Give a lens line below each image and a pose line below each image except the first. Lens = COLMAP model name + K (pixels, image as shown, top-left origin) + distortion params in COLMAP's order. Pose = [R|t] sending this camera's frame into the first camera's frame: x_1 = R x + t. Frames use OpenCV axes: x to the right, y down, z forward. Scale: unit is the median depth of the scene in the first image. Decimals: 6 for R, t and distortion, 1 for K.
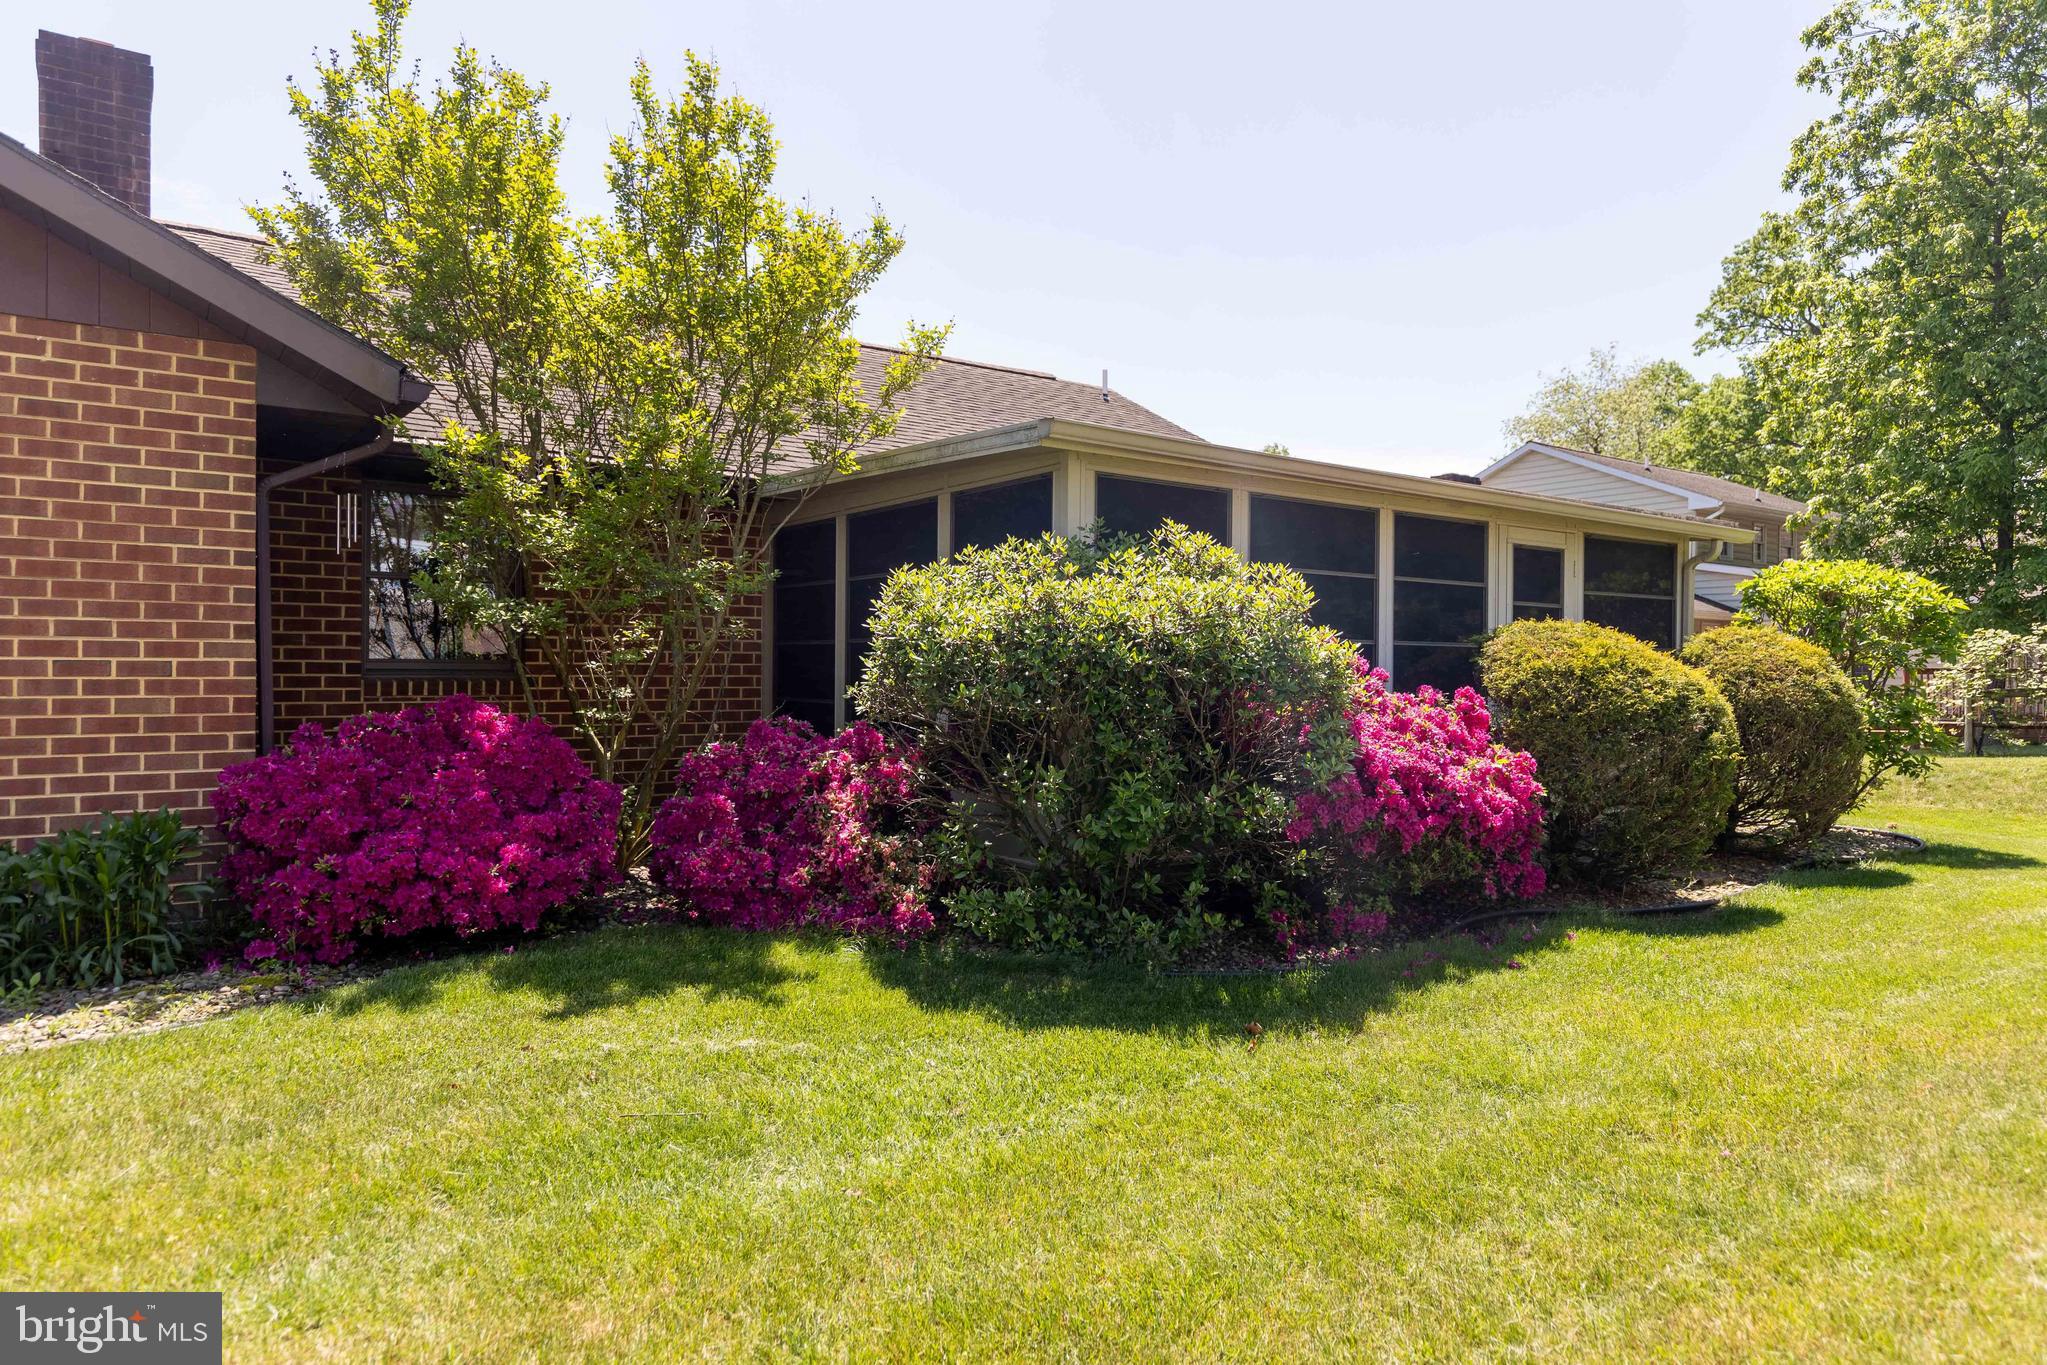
lens RADIAL K [[1290.6, 0, 1023.5], [0, 1290.6, 682.5], [0, 0, 1]] dist [0.001956, 0.001682]
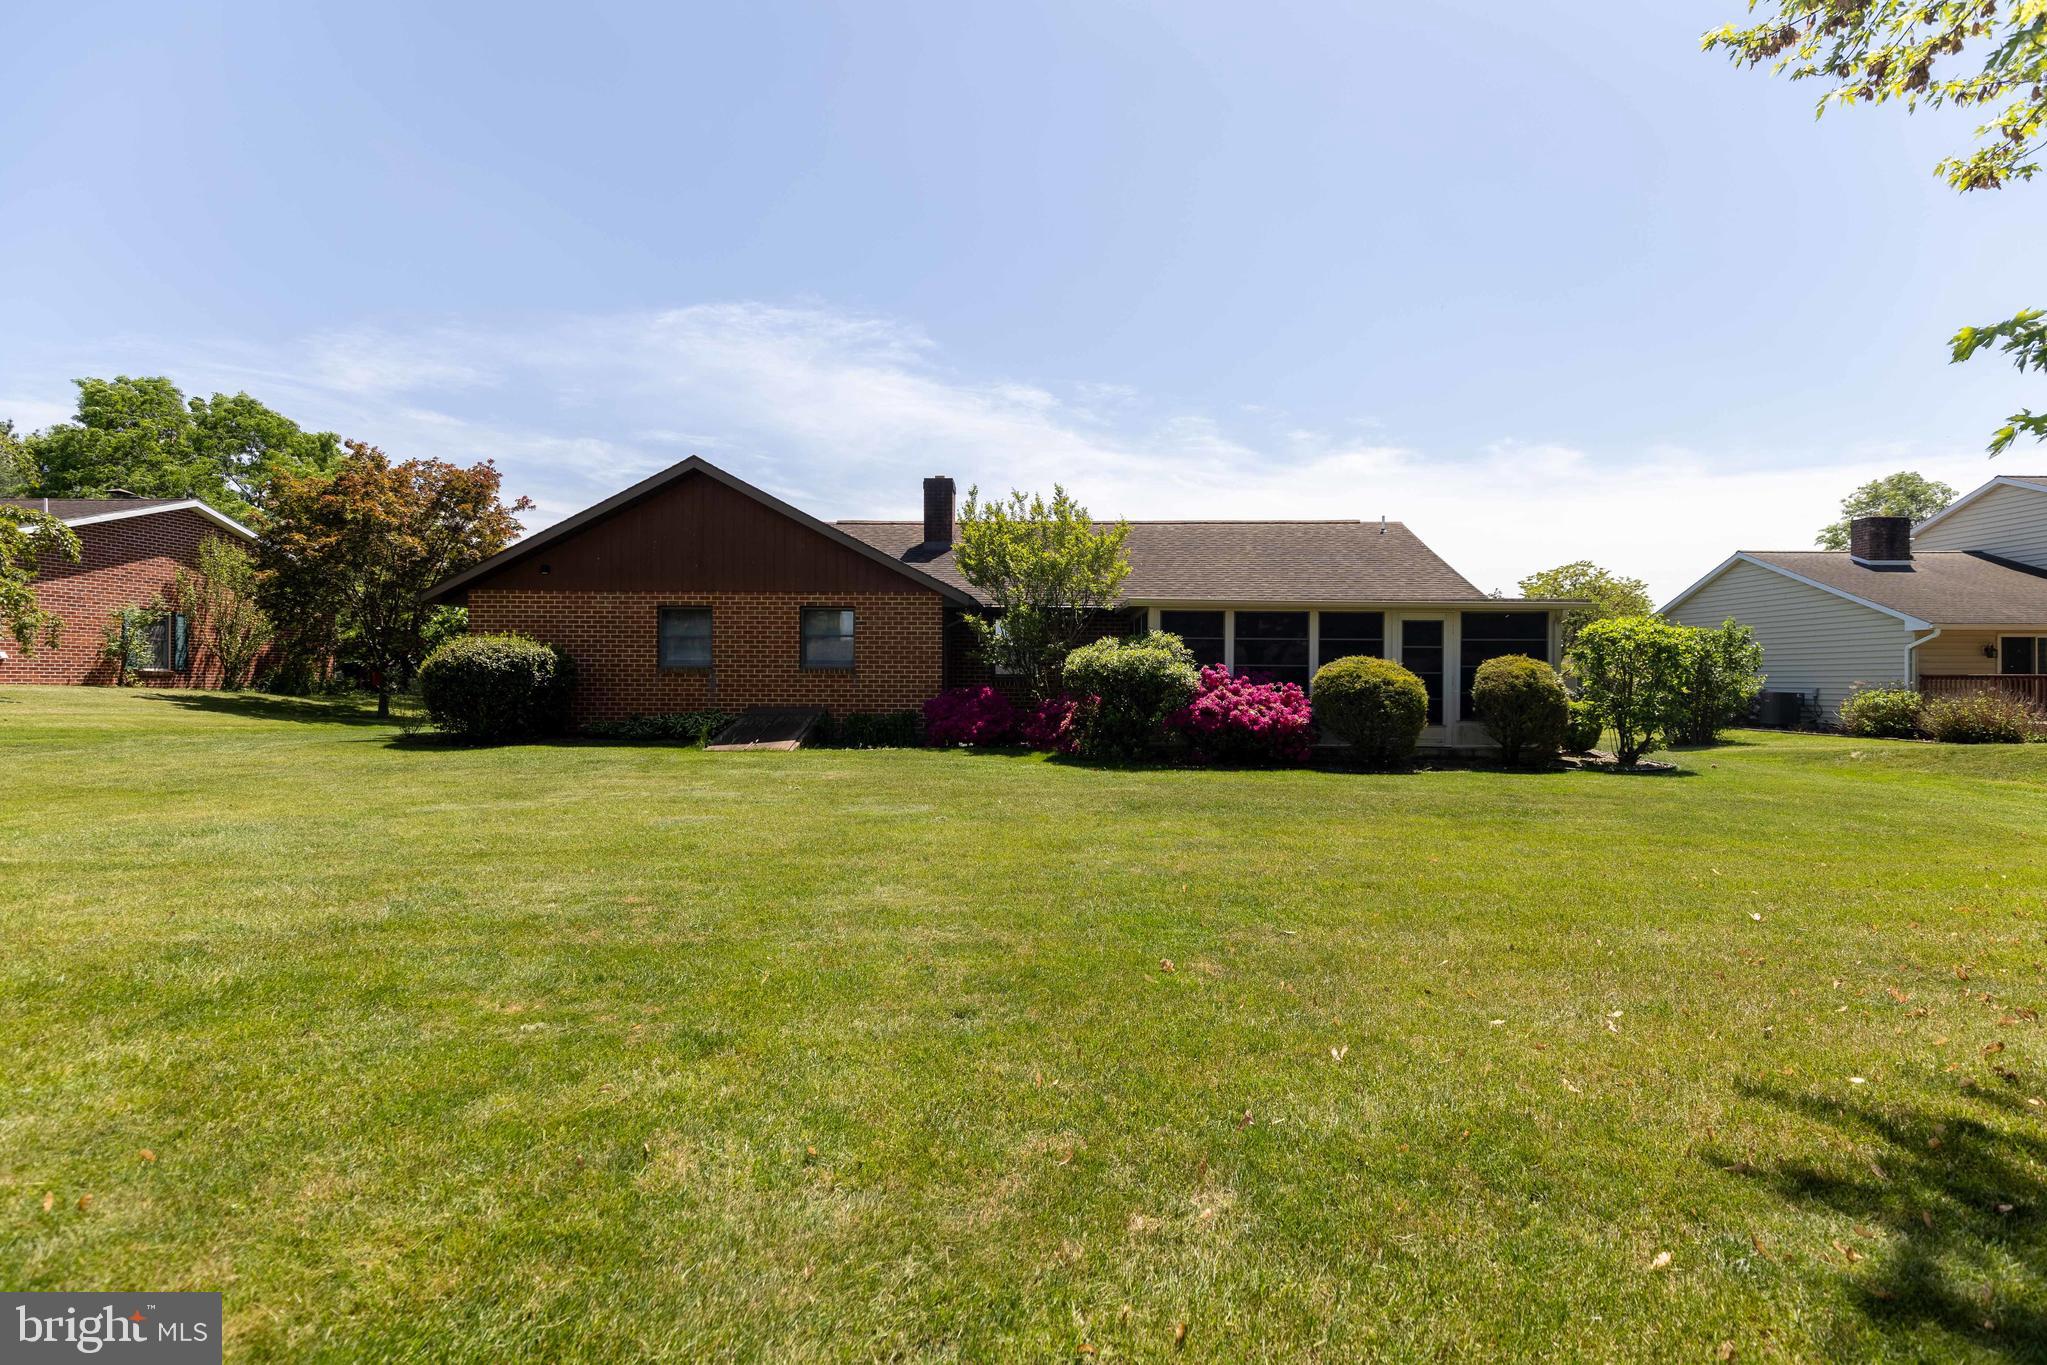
lens RADIAL K [[908.8, 0, 1023.5], [0, 908.8, 682.5], [0, 0, 1]] dist [0.001764, 0.000119]
pose [[0.796249, 0.000805, -0.604969, 1.163277], [-0.004879, 0.999975, -0.005090, 0.017621], [0.604950, 0.007005, 0.796233, -0.936689]]
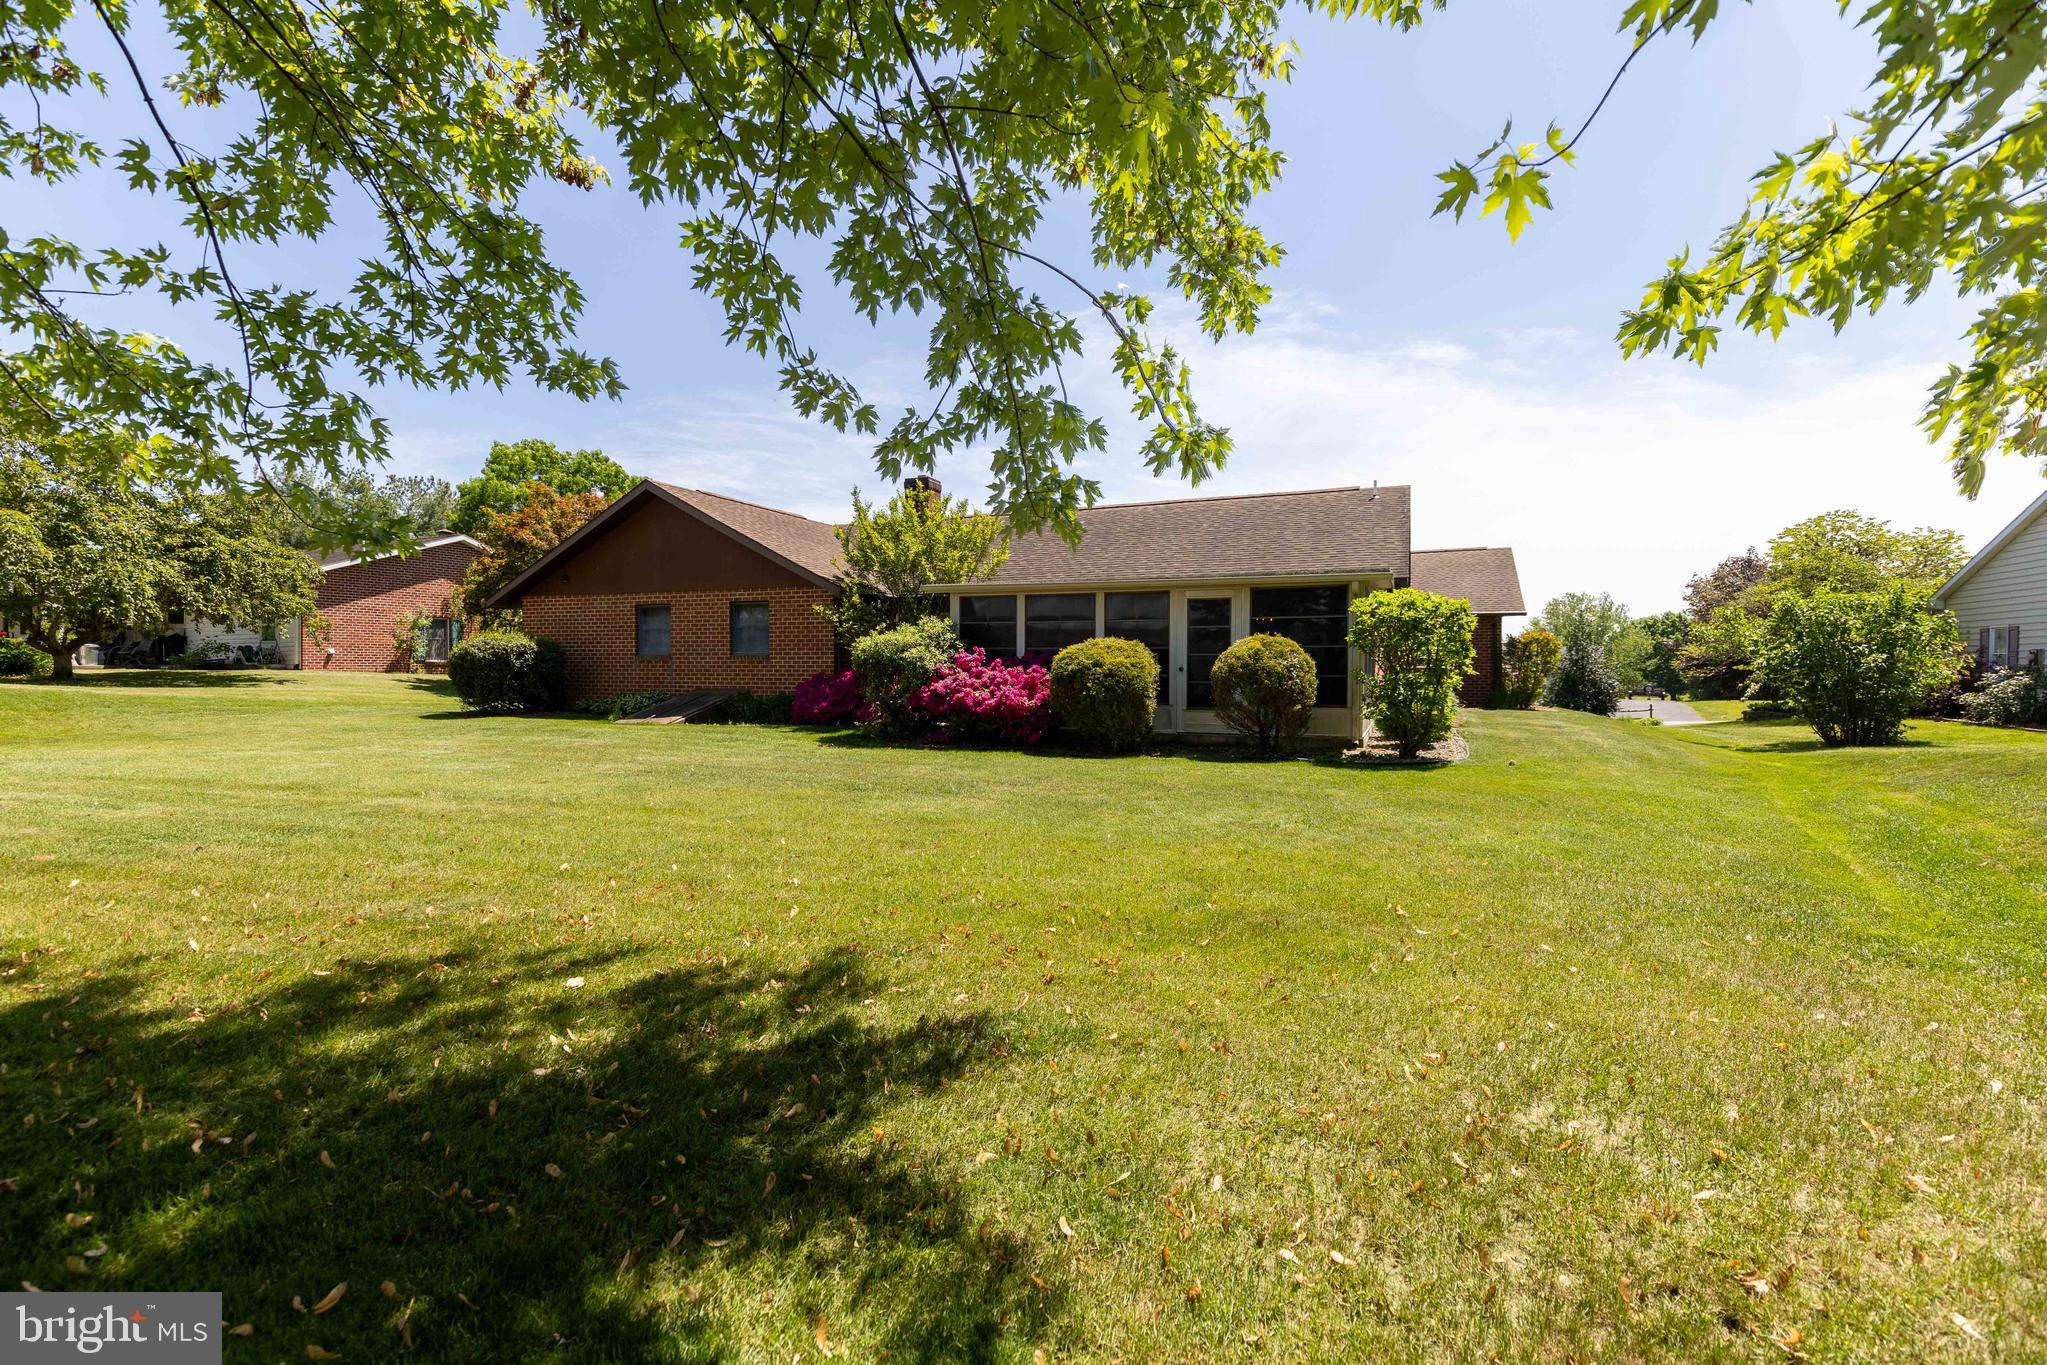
lens RADIAL K [[908.8, 0, 1023.5], [0, 908.8, 682.5], [0, 0, 1]] dist [0.001764, 0.000119]
pose [[0.528028, 0.010042, -0.849168, 2.162534], [-0.002459, 0.999944, 0.010296, 0.023533], [0.849224, -0.003348, 0.528023, -0.016191]]
